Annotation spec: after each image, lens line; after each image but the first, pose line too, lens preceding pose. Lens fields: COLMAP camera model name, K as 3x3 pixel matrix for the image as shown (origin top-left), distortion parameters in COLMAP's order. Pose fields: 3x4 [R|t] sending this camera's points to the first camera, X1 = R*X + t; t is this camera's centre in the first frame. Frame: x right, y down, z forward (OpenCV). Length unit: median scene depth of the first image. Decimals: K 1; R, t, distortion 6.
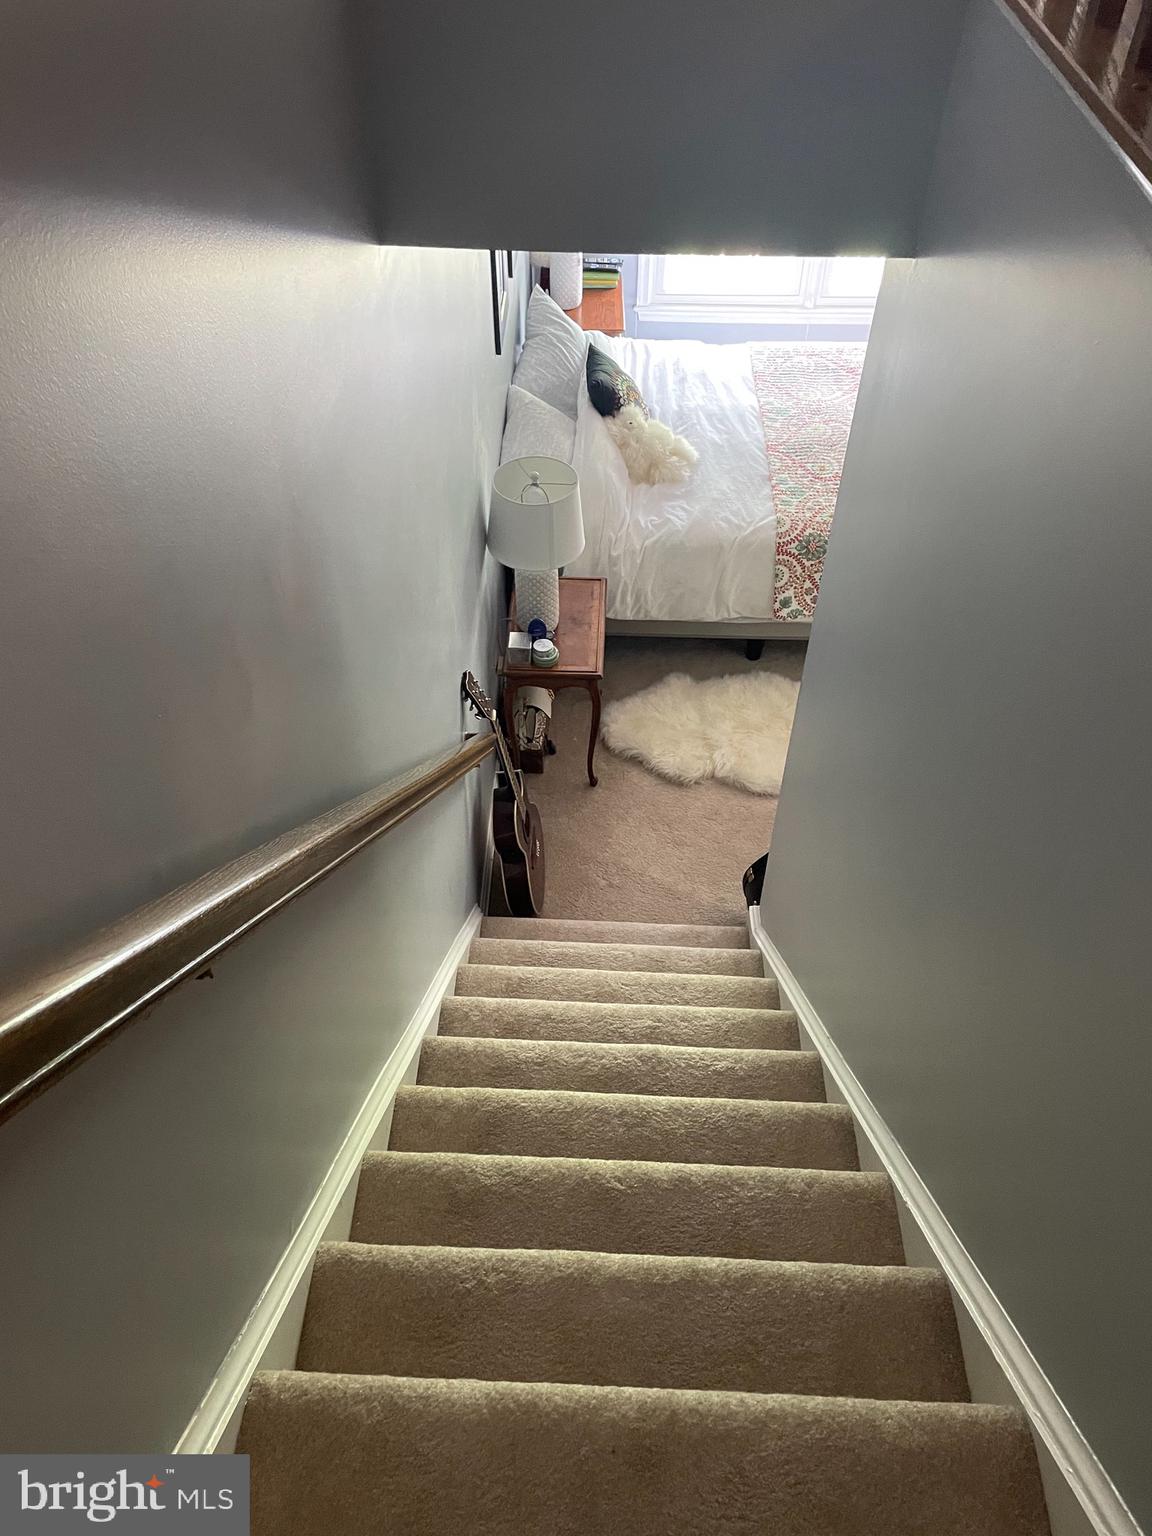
lens RADIAL K [[1161.6, 0, 570.4], [0, 1161.6, 774.4], [0, 0, 1]] dist [0.088627, -0.115404]
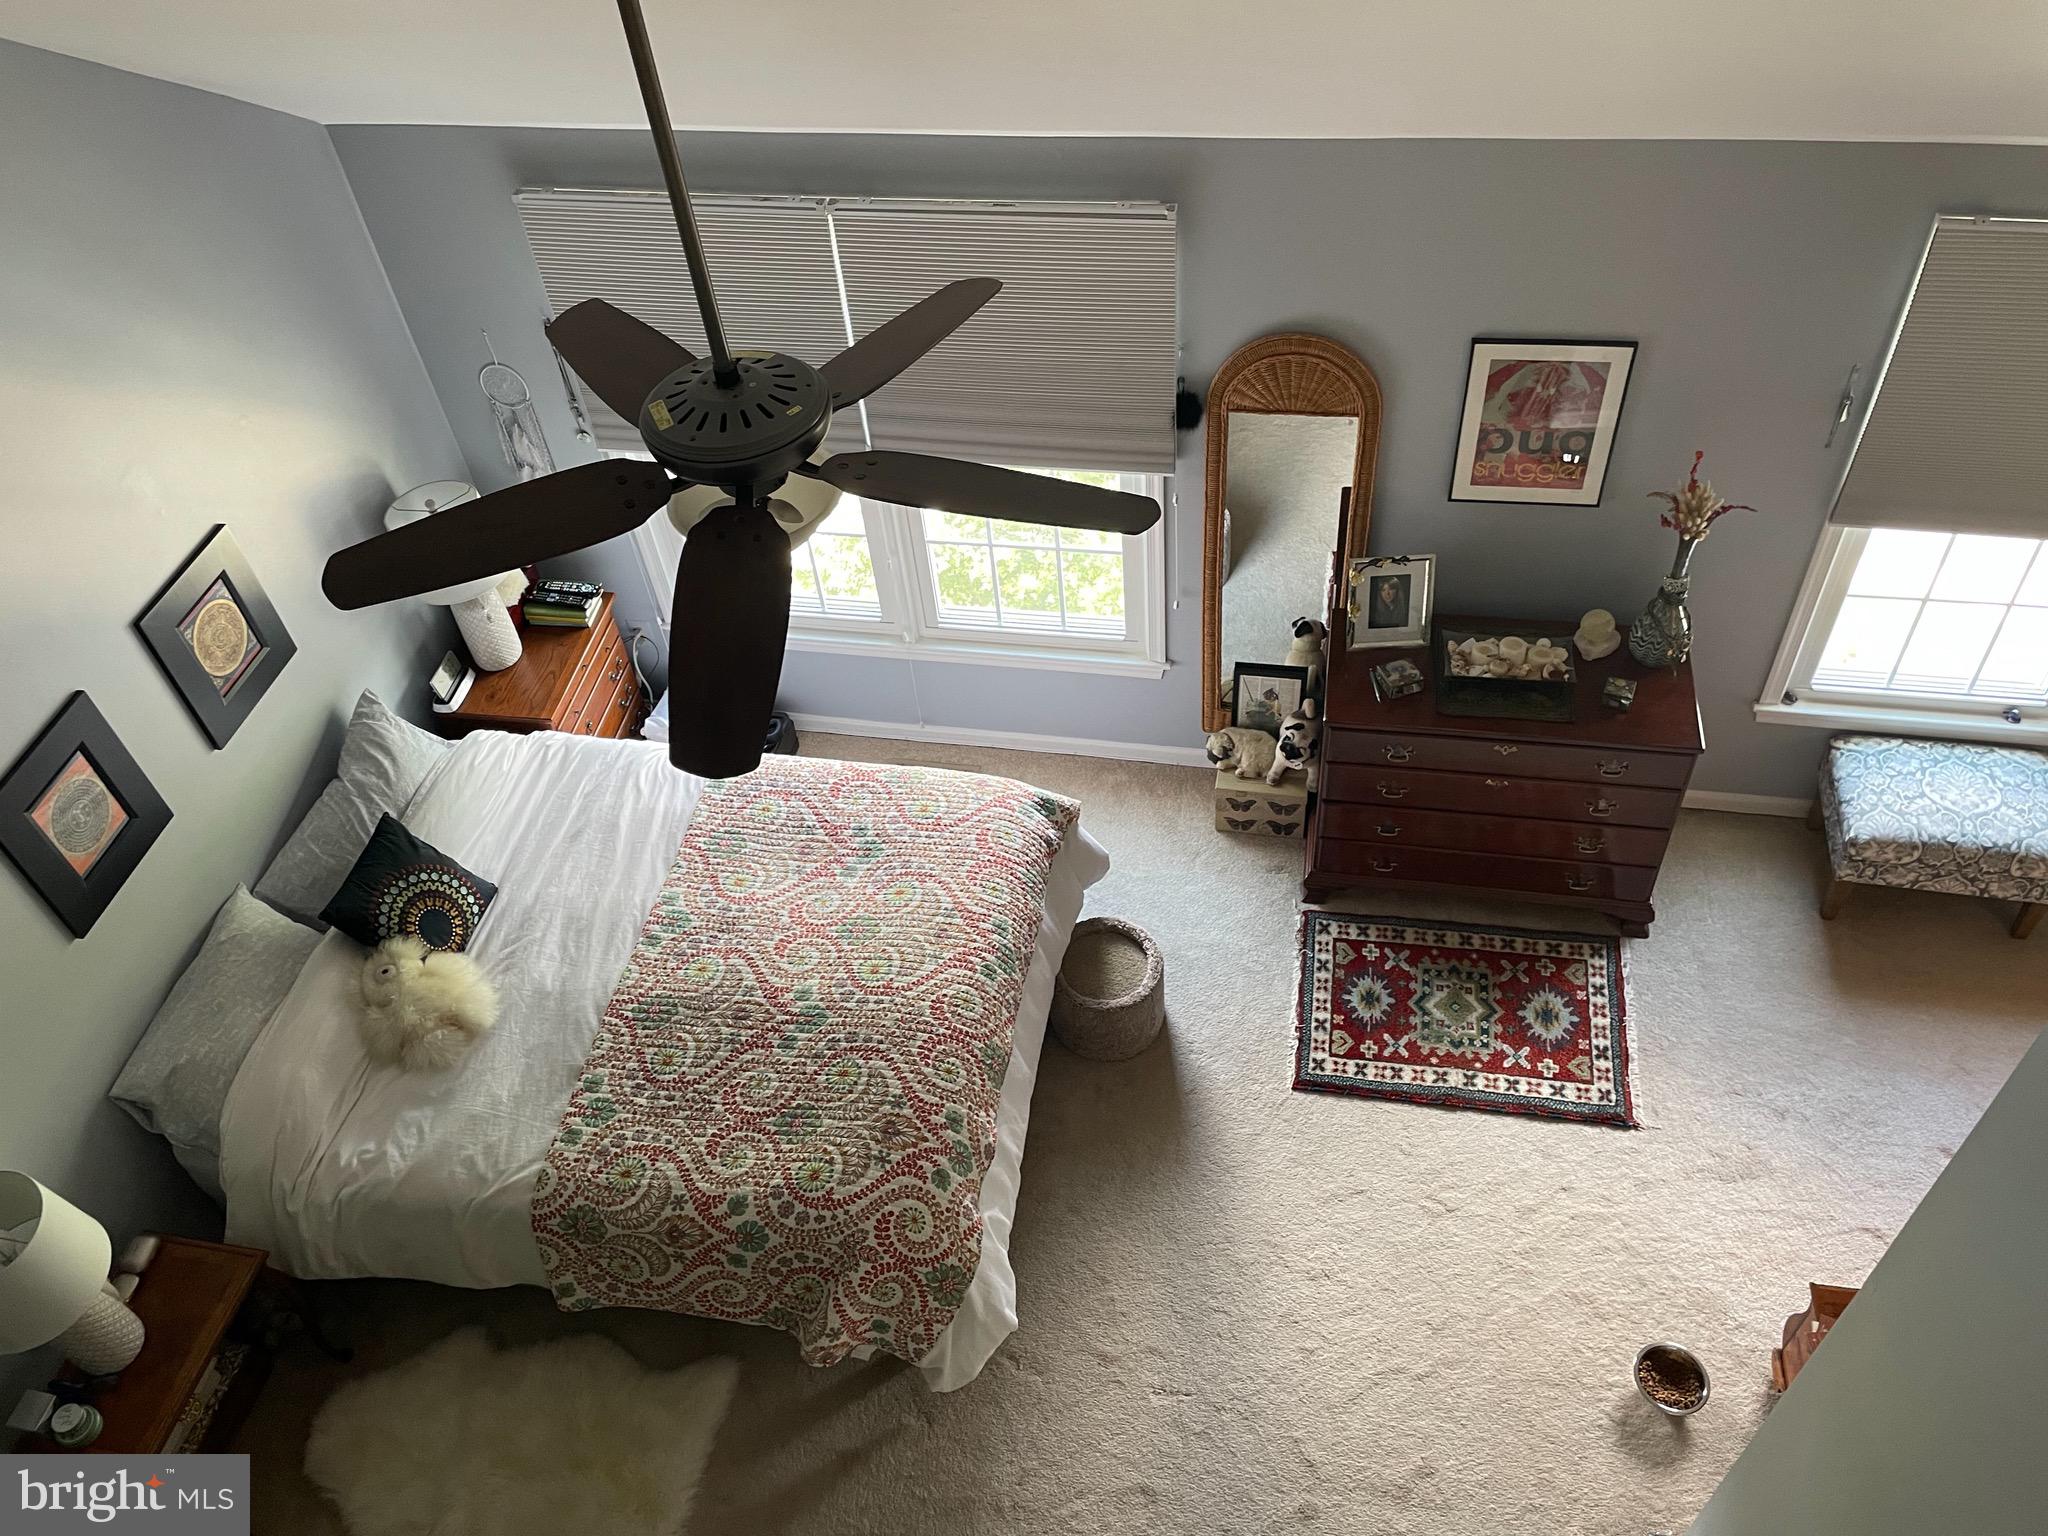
lens RADIAL K [[1548.8, 0, 1030.0], [0, 1548.8, 759.5], [0, 0, 1]] dist [0.088627, -0.115404]
pose [[0.986104, 0.062554, -0.153902, 0.550818], [-0.061182, 0.998033, 0.013636, -0.465314], [0.154453, -0.004030, 0.987992, 0.193732]]
